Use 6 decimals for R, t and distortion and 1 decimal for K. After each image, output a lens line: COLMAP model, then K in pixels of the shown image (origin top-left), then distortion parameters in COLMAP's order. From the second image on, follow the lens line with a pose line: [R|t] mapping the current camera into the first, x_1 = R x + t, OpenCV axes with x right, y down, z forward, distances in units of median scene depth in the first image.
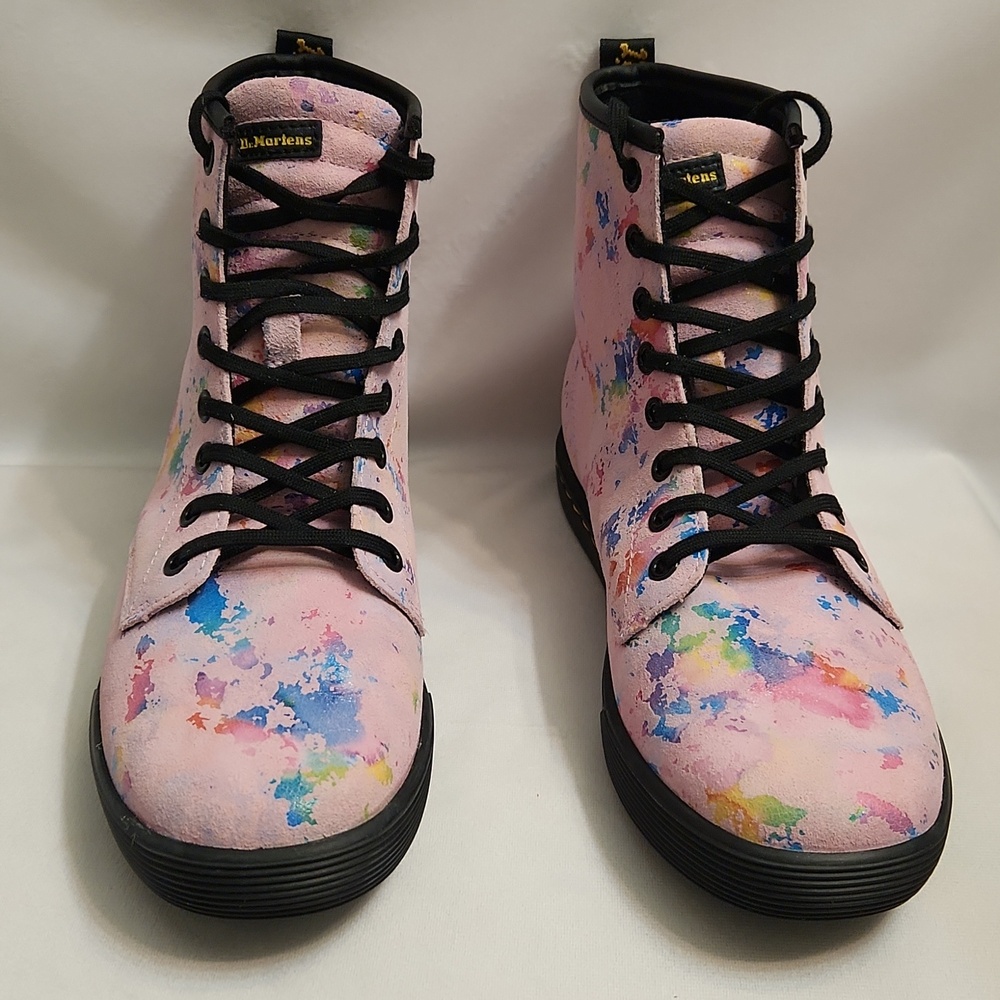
lens RADIAL K [[1461.0, 0, 497.3], [0, 1461.0, 500.0], [0, 0, 1]] dist [0.059858, 0.000000]
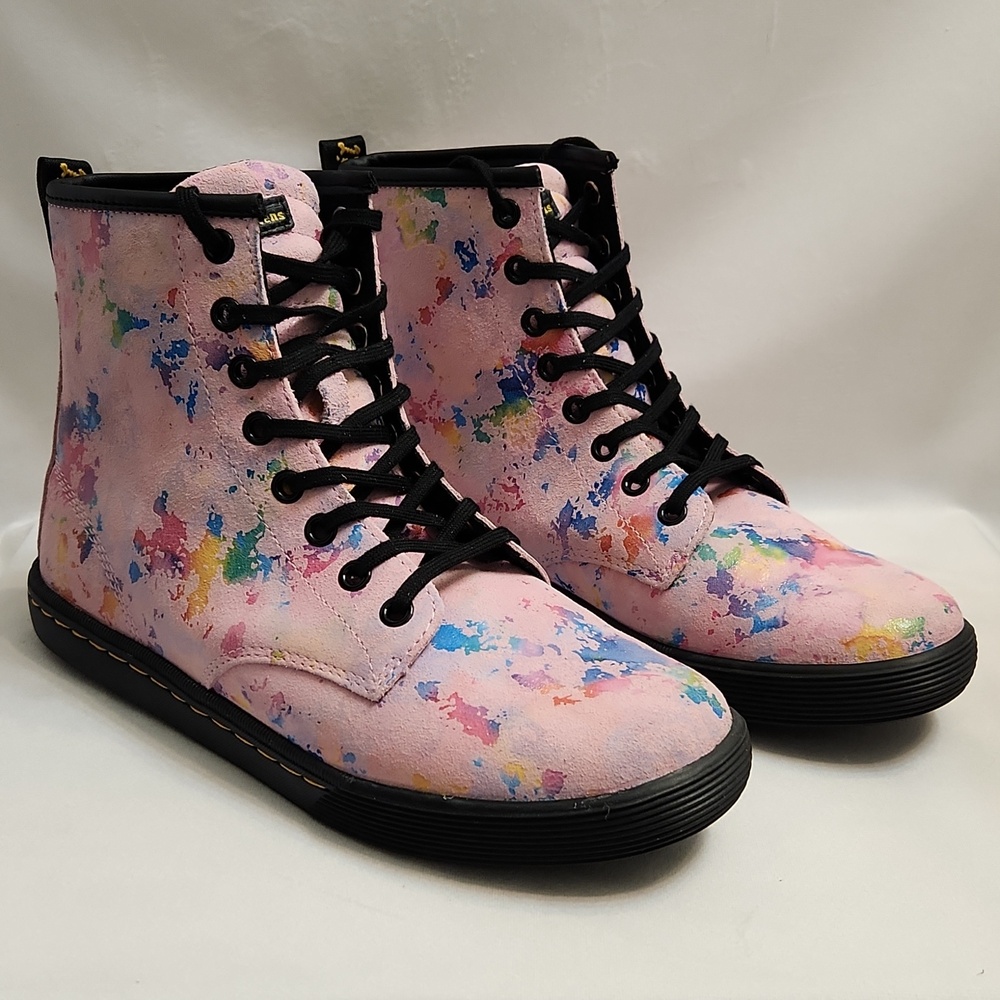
lens RADIAL K [[1461.0, 0, 508.1], [0, 1461.0, 506.1], [0, 0, 1]] dist [0.059858, 0.000000]
pose [[0.730809, -0.235892, 0.640526, -0.717091], [0.344446, 0.937593, -0.047701, 0.050173], [-0.589300, 0.255487, 0.766454, 0.183662]]
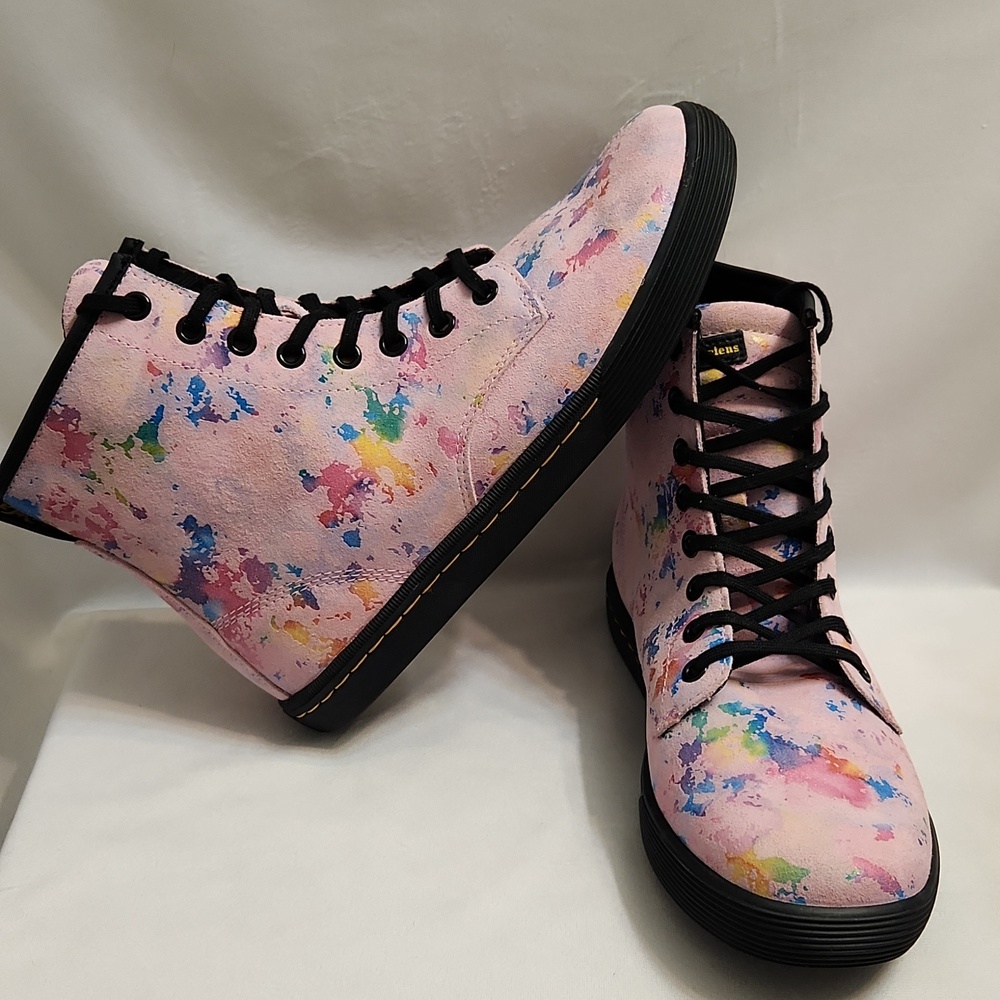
lens RADIAL K [[1461.0, 0, 494.8], [0, 1461.0, 501.6], [0, 0, 1]] dist [0.059858, 0.000000]
pose [[0.998835, 0.026680, -0.040209, -0.003568], [-0.031335, 0.992281, -0.119982, 0.056324], [0.036697, 0.121102, 0.991961, -0.193415]]
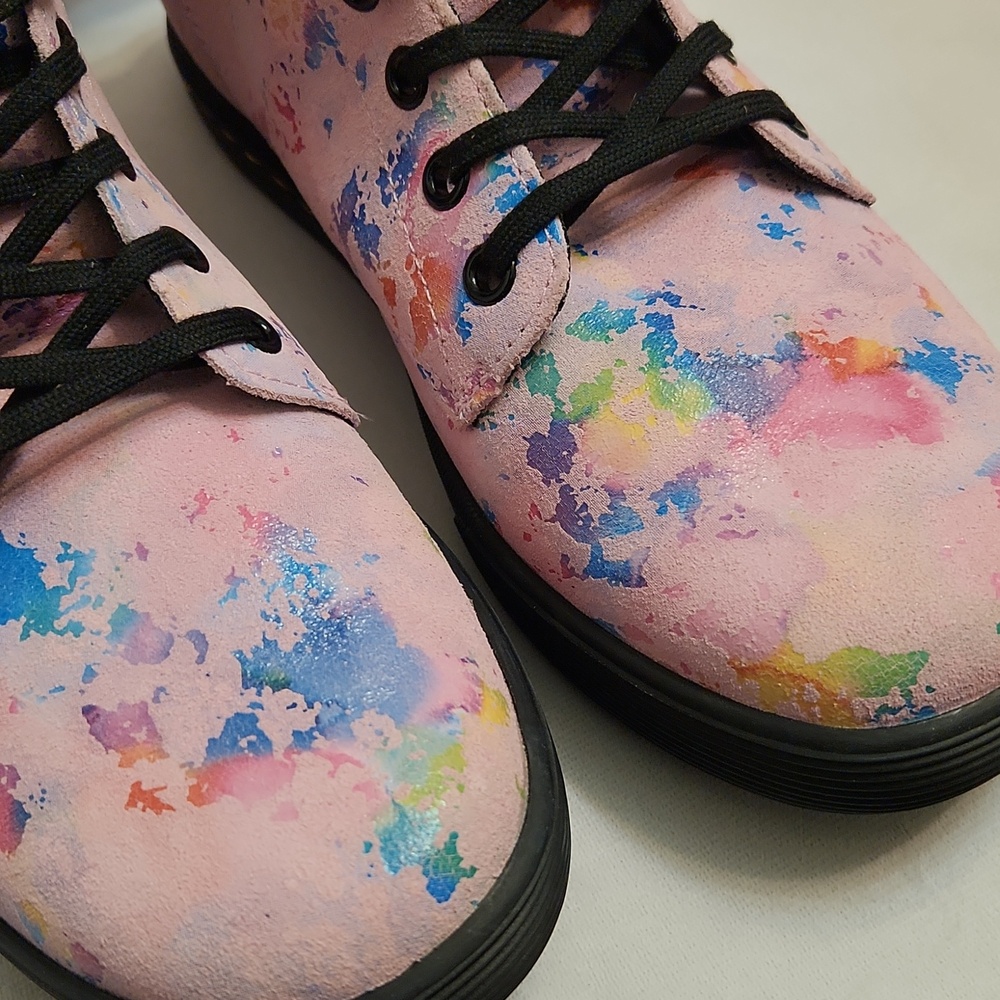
lens RADIAL K [[1461.0, 0, 493.1], [0, 1461.0, 521.3], [0, 0, 1]] dist [0.059858, 0.000000]
pose [[0.907376, -0.401843, 0.123253, 0.011049], [0.327884, 0.860183, 0.390613, -0.086668], [-0.262985, -0.314020, 0.912267, 0.470456]]
